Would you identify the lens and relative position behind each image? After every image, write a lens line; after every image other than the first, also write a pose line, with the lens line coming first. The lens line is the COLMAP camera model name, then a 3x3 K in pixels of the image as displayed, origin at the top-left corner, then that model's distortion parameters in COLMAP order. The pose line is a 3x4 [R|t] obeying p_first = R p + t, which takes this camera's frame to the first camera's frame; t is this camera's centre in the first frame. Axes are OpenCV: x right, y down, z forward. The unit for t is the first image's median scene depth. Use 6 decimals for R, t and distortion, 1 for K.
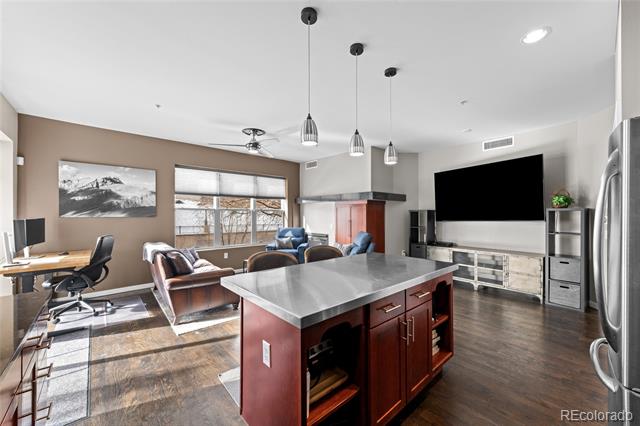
lens RADIAL K [[253.3, 0, 321.4], [0, 253.3, 213.6], [0, 0, 1]] dist [0.001942, 0.000826]
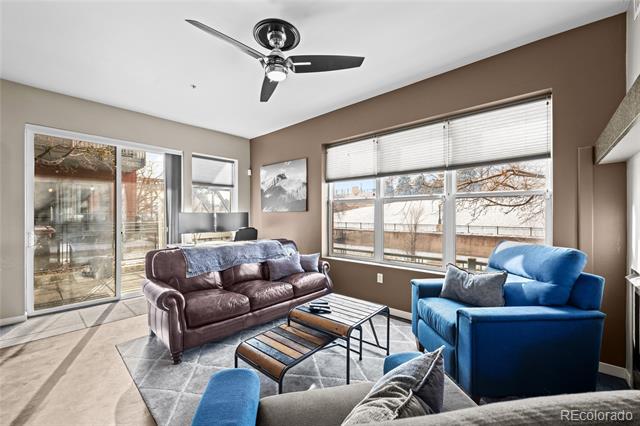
lens RADIAL K [[253.3, 0, 329.7], [0, 253.3, 218.2], [0, 0, 1]] dist [0.001942, 0.000826]
pose [[0.129520, 0.016253, -0.991444, 0.243007], [0.005011, 0.999842, 0.017045, 0.023494], [0.991564, -0.007176, 0.129418, 1.057425]]
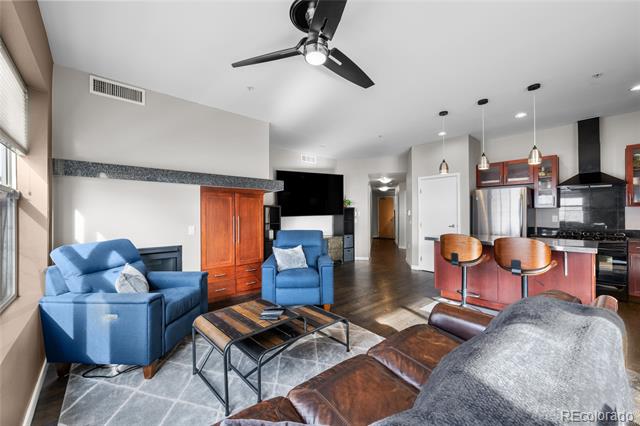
lens RADIAL K [[253.3, 0, 325.4], [0, 253.3, 212.9], [0, 0, 1]] dist [0.001942, 0.000826]
pose [[-0.000803, 0.004697, 0.999989, -0.717511], [0.001822, 0.999987, -0.004696, 0.023628], [-0.999998, 0.001818, -0.000811, 0.999387]]
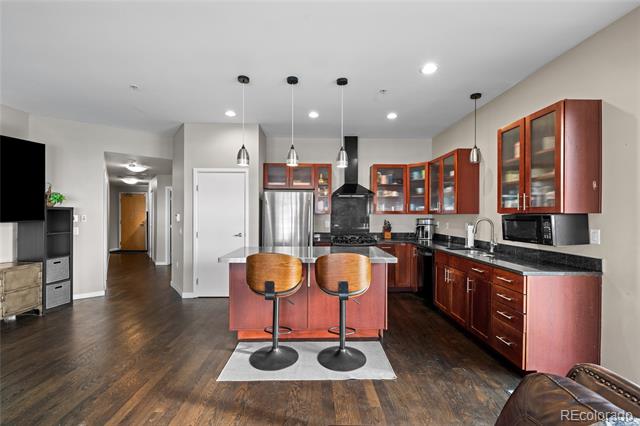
lens RADIAL K [[264.4, 0, 322.4], [0, 264.4, 217.9], [0, 0, 1]] dist [-0.000669, 0.000666]
pose [[-0.762840, -0.008169, 0.646535, -0.409331], [-0.003564, 0.999958, 0.008430, 0.007172], [-0.646577, 0.004127, -0.762838, 0.957412]]
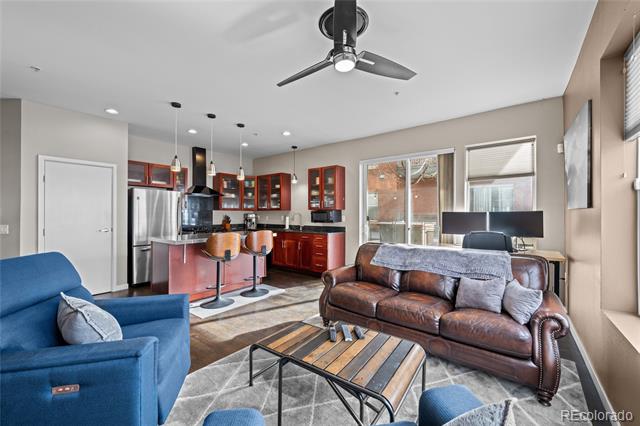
lens RADIAL K [[264.4, 0, 319.3], [0, 264.4, 214.8], [0, 0, 1]] dist [-0.000669, 0.000666]
pose [[-0.984937, 0.002123, -0.172899, -0.143818], [0.002143, 0.999998, 0.000070, 0.025004], [0.172899, -0.000302, -0.984940, 1.495653]]
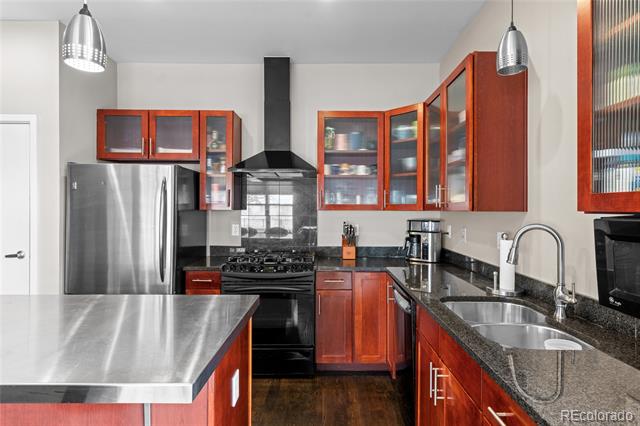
lens RADIAL K [[343.4, 0, 328.5], [0, 343.4, 209.4], [0, 0, 1]] dist [0.004757, 0.001770]
pose [[-0.749331, -0.001604, 0.662194, -0.347974], [-0.004611, 0.999985, -0.002796, -0.000547], [-0.662180, -0.005148, -0.749327, 0.499395]]
